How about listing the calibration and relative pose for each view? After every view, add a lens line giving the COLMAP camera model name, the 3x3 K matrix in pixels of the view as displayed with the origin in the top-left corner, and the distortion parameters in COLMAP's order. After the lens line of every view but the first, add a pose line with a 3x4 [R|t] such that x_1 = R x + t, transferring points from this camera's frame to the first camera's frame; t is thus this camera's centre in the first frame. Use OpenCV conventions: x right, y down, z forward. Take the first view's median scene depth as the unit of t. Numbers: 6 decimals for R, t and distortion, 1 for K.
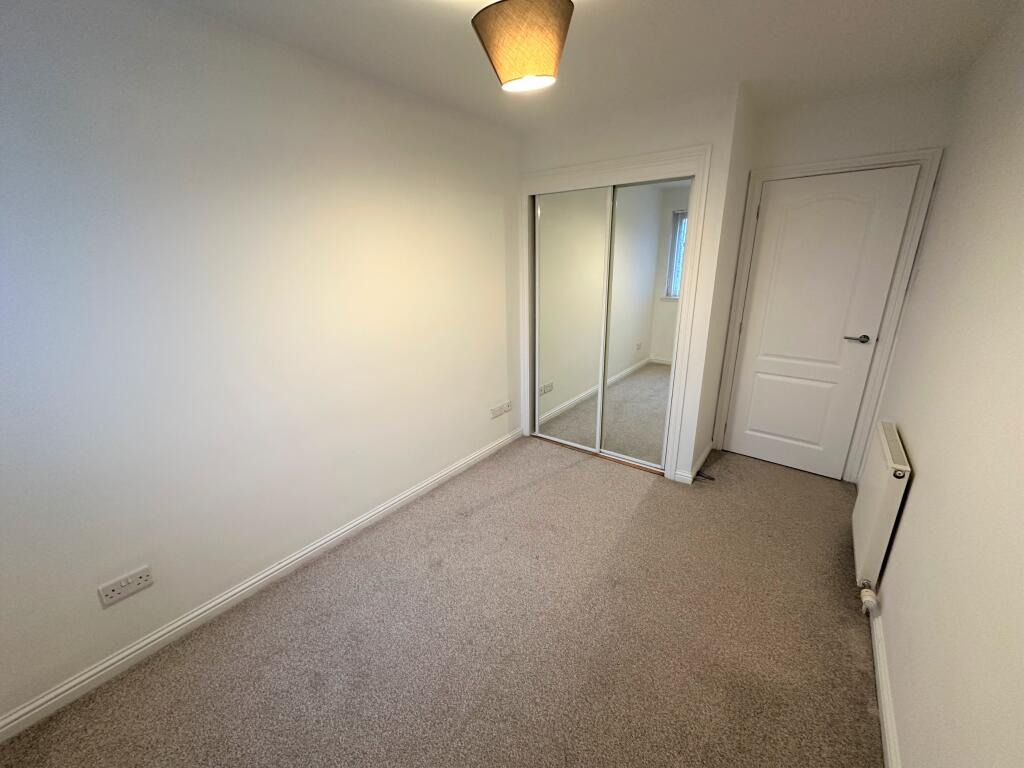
lens RADIAL K [[406.3, 0, 511.2], [0, 406.3, 380.0], [0, 0, 1]] dist [0.016661, 0.000059]
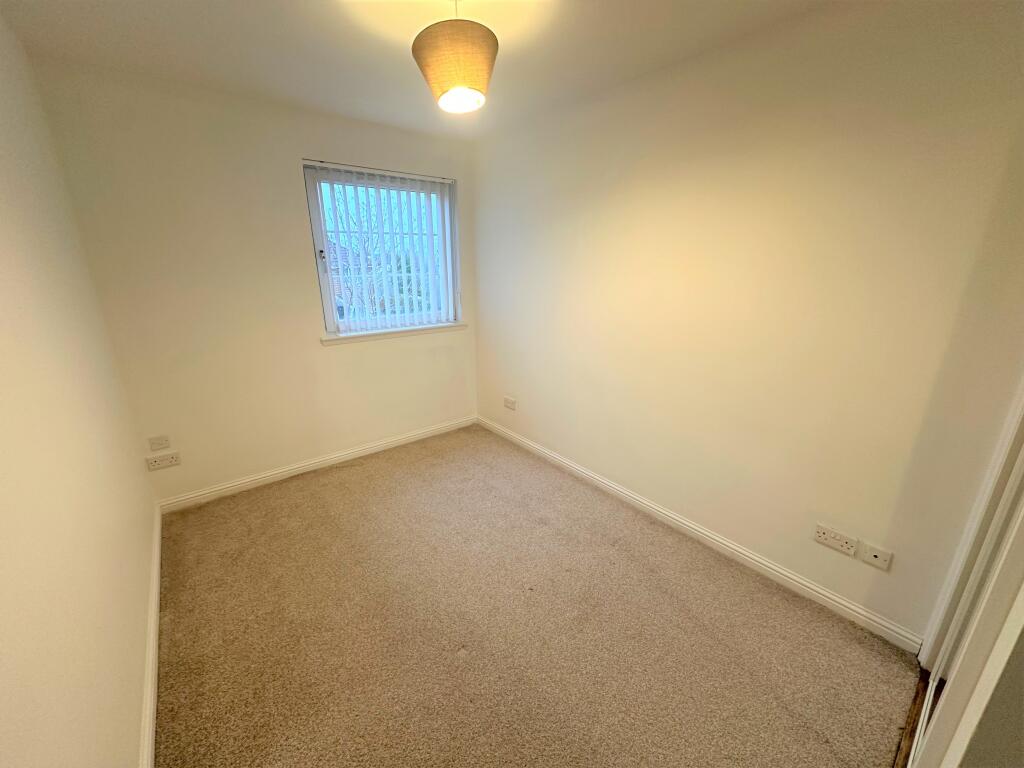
lens RADIAL K [[406.3, 0, 510.4], [0, 406.3, 382.6], [0, 0, 1]] dist [0.016661, 0.000059]
pose [[-0.239263, 0.294257, -0.925292, 0.692033], [-0.275682, 0.893164, 0.355326, -0.247754], [0.930995, 0.340103, -0.132580, 0.828532]]
